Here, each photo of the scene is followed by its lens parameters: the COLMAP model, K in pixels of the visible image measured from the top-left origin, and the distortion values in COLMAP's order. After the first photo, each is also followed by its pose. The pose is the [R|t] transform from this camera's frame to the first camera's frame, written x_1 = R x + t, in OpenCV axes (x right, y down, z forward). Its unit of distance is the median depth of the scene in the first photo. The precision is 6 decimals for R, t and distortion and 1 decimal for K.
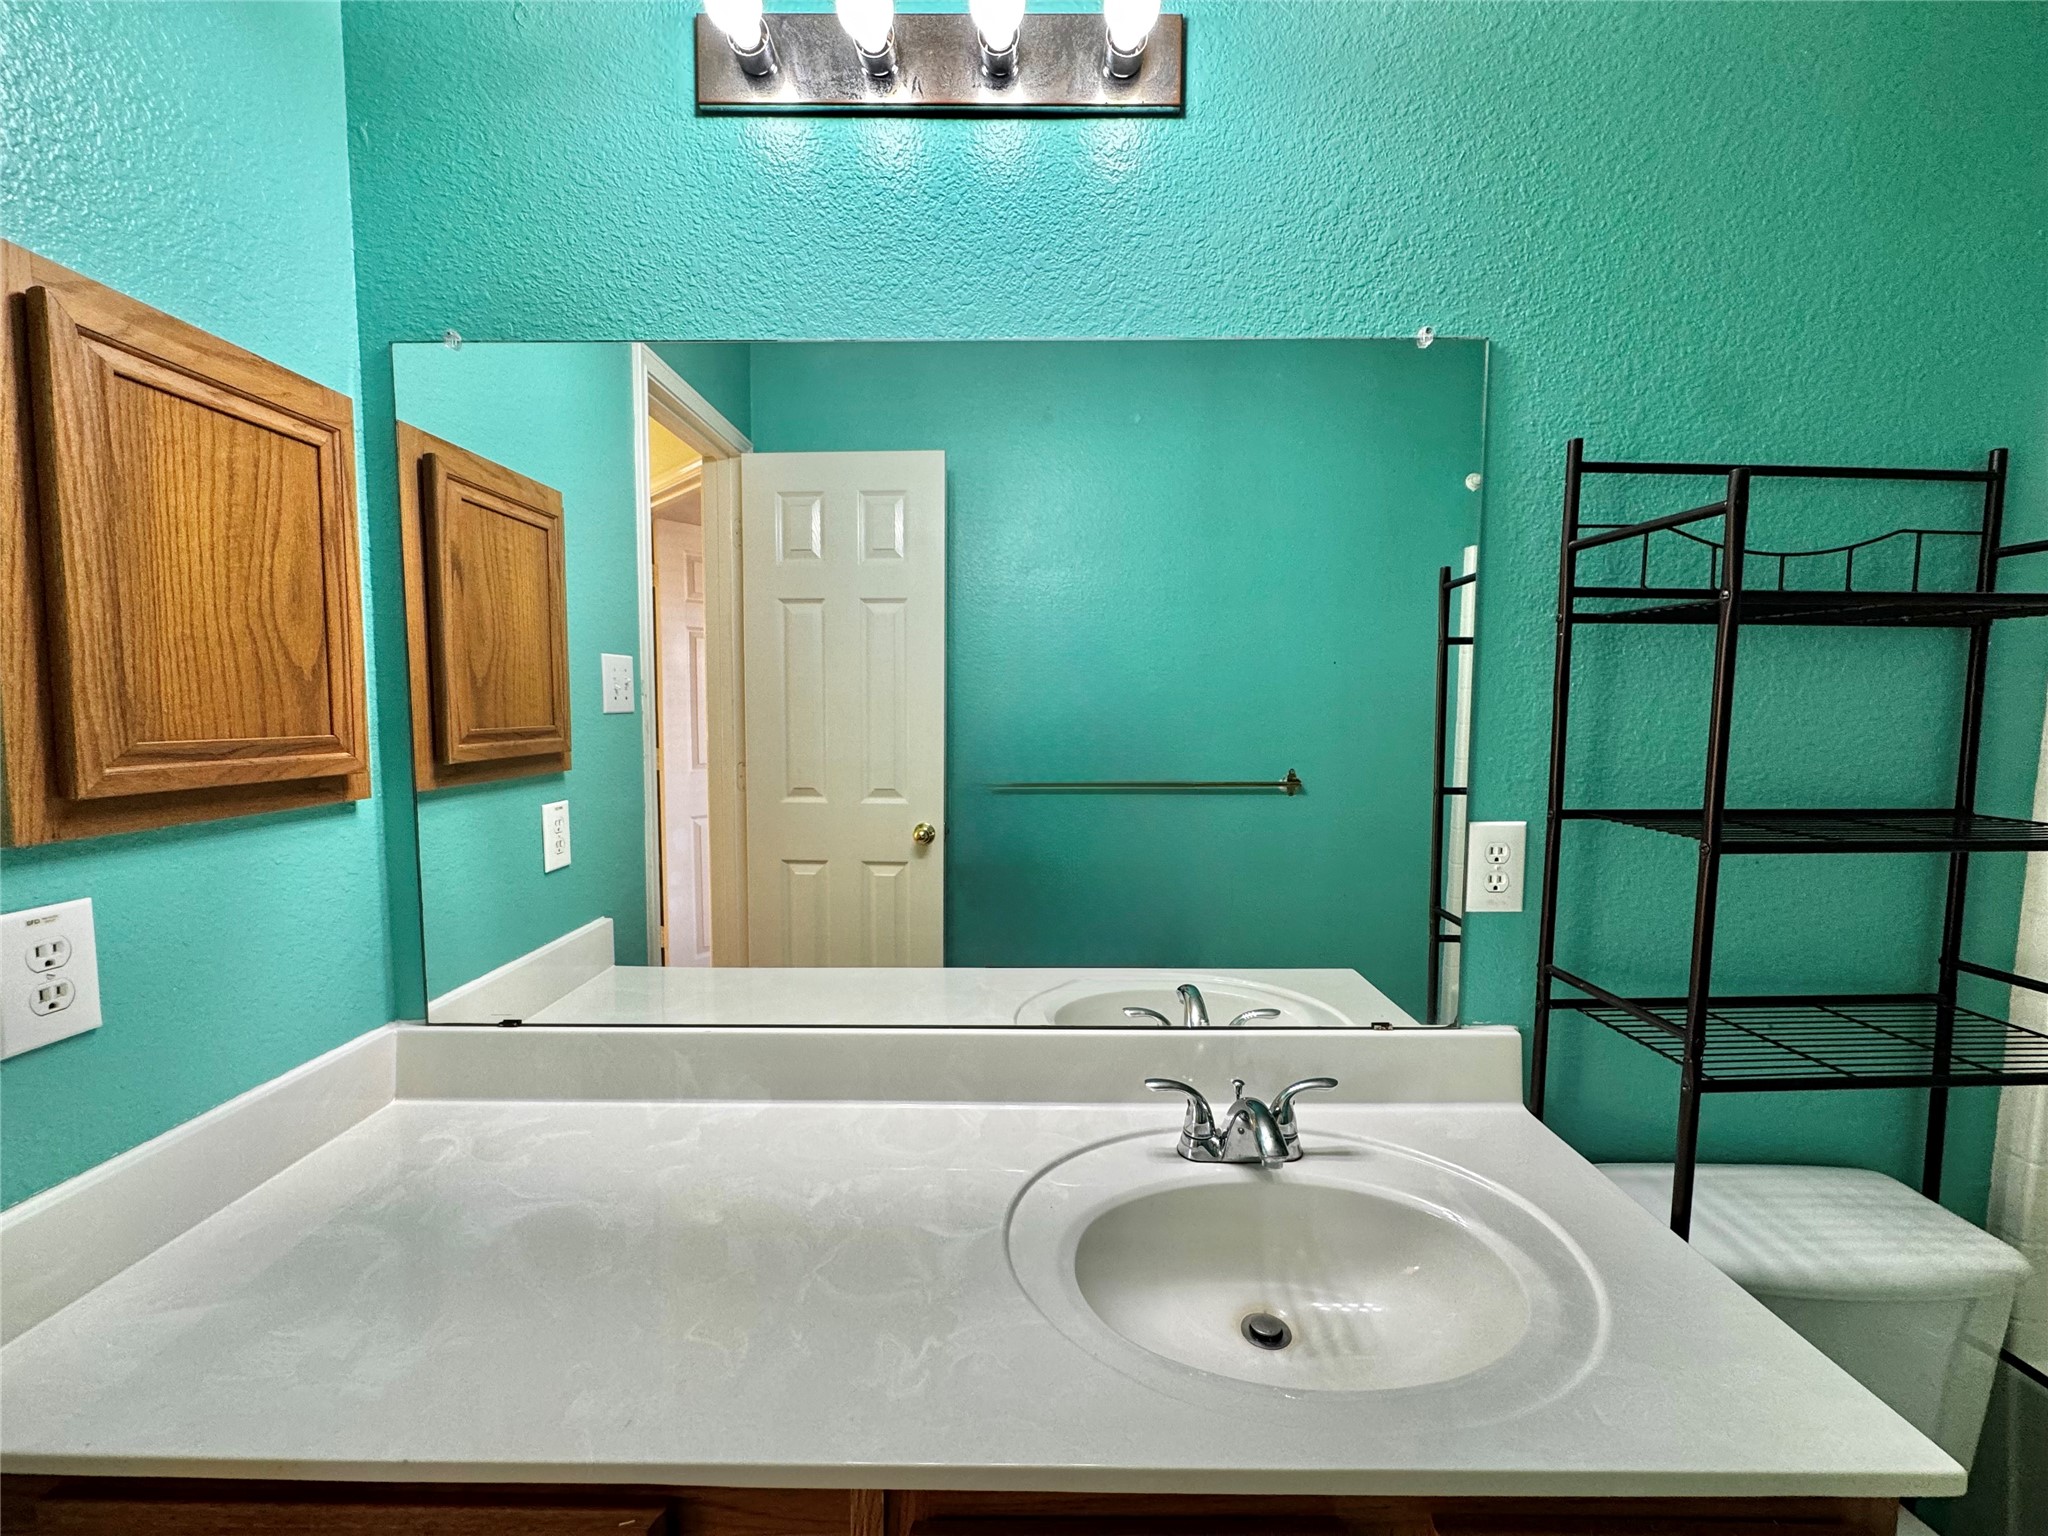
lens RADIAL K [[814.6, 0, 1023.3], [0, 814.6, 766.3], [0, 0, 1]] dist [-0.003891, -0.000166]
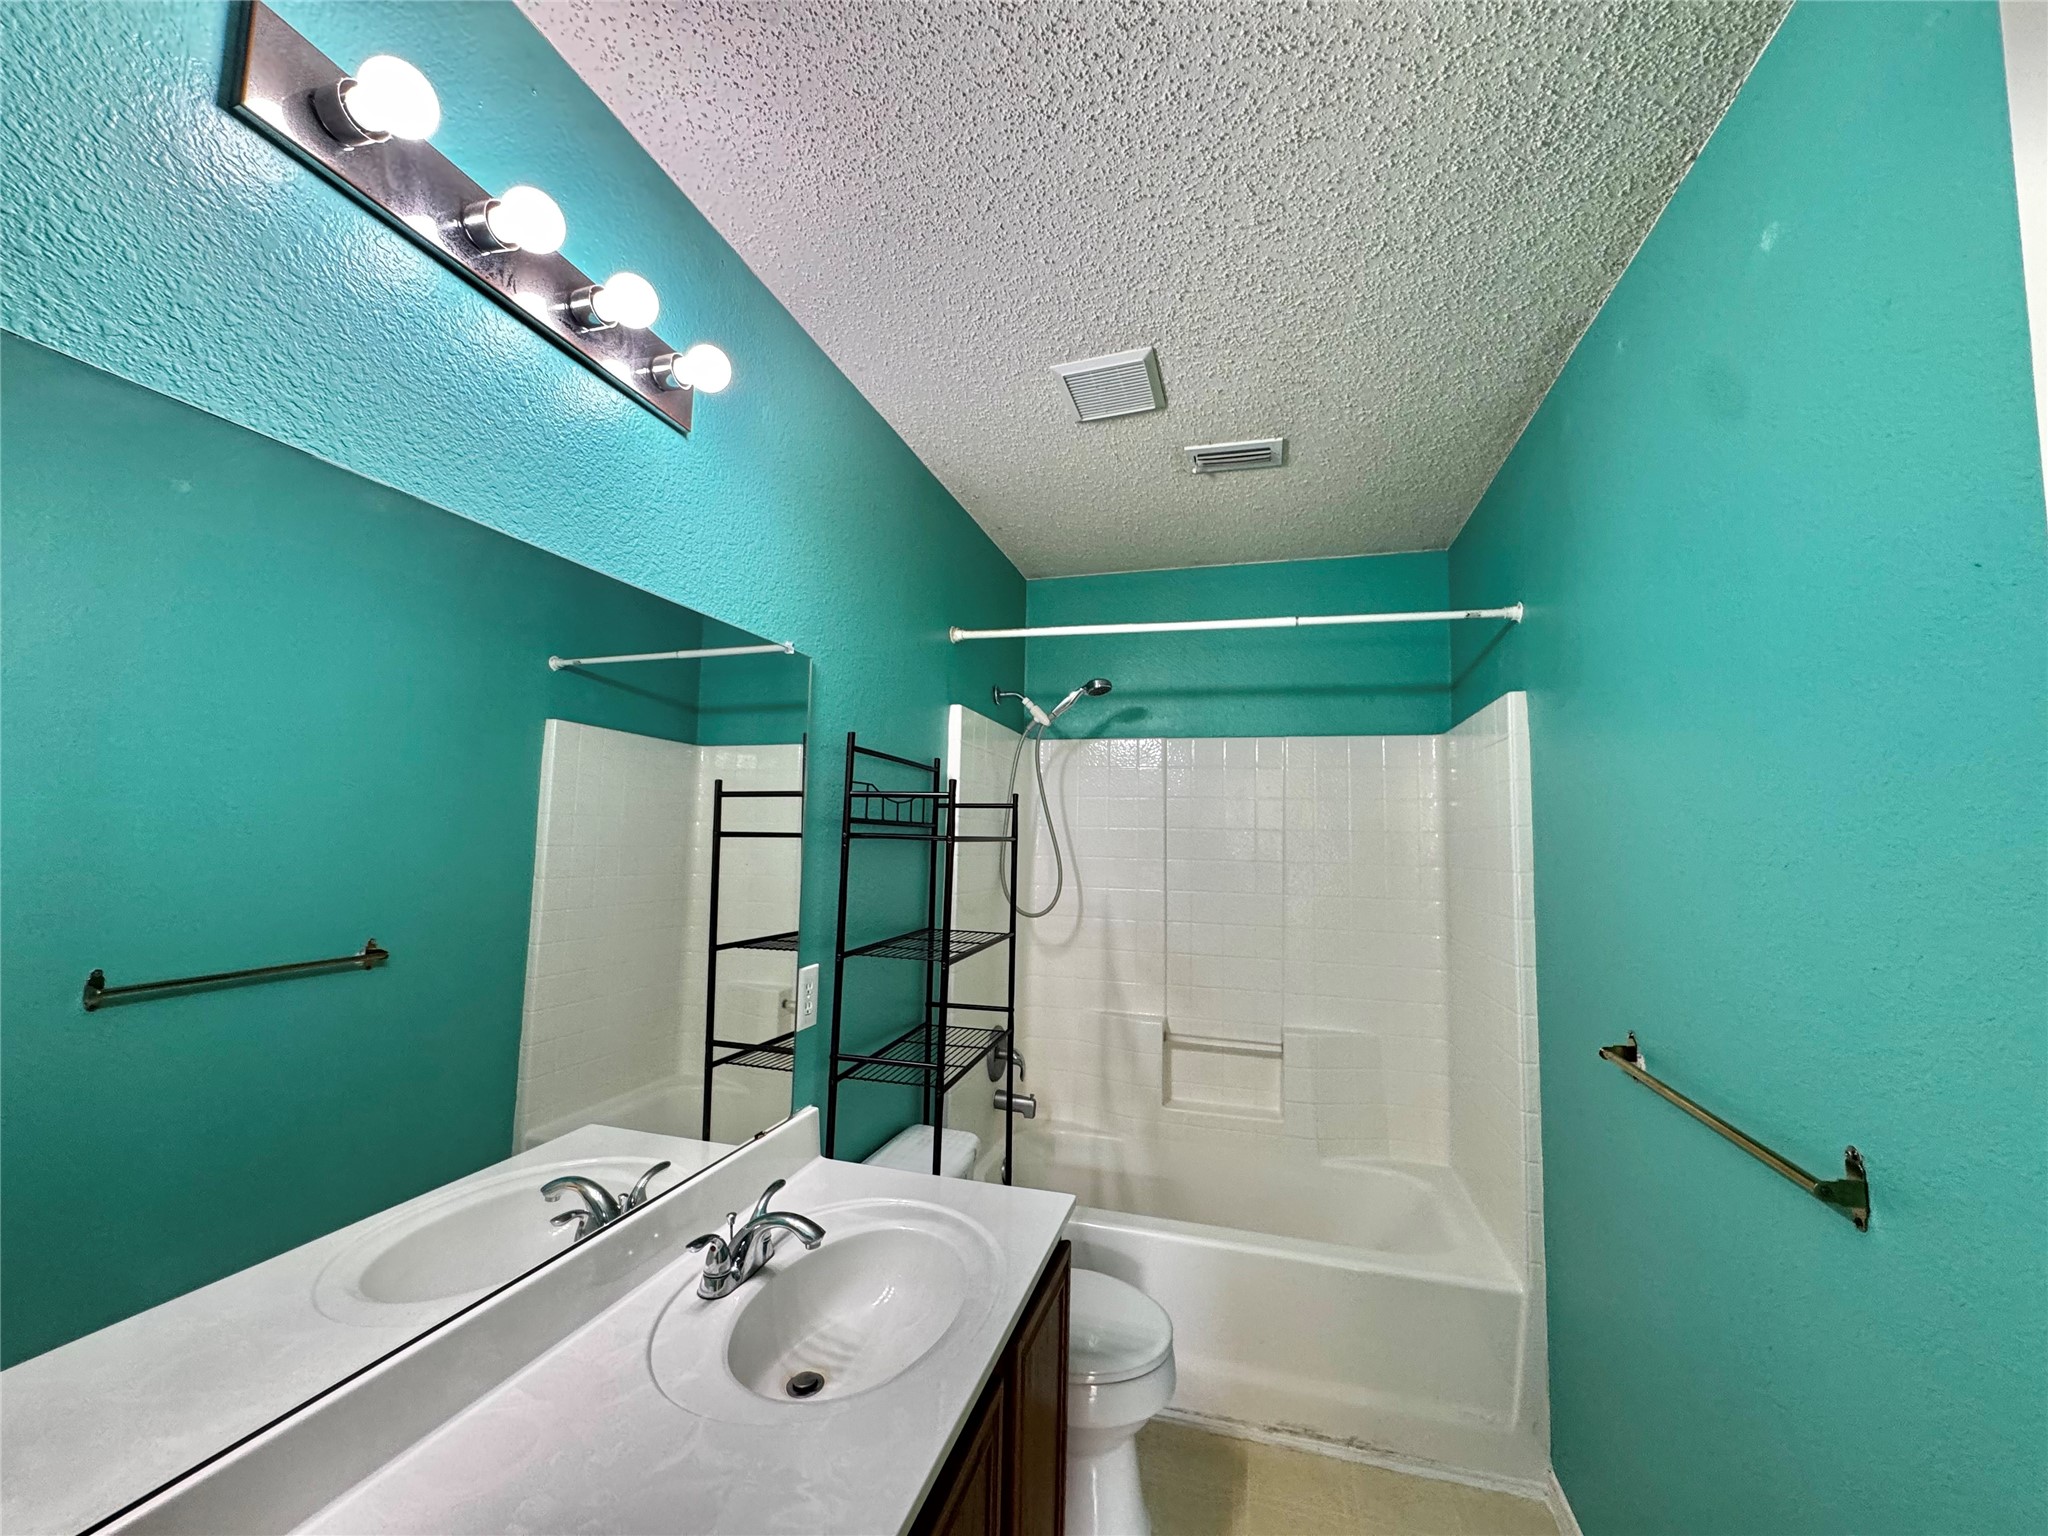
lens RADIAL K [[814.6, 0, 1025.3], [0, 814.6, 767.7], [0, 0, 1]] dist [-0.003891, -0.000166]
pose [[0.268449, 0.084405, 0.959589, -0.824426], [0.054844, 0.993199, -0.102705, -0.125494], [-0.961731, 0.080199, 0.261994, 0.196308]]
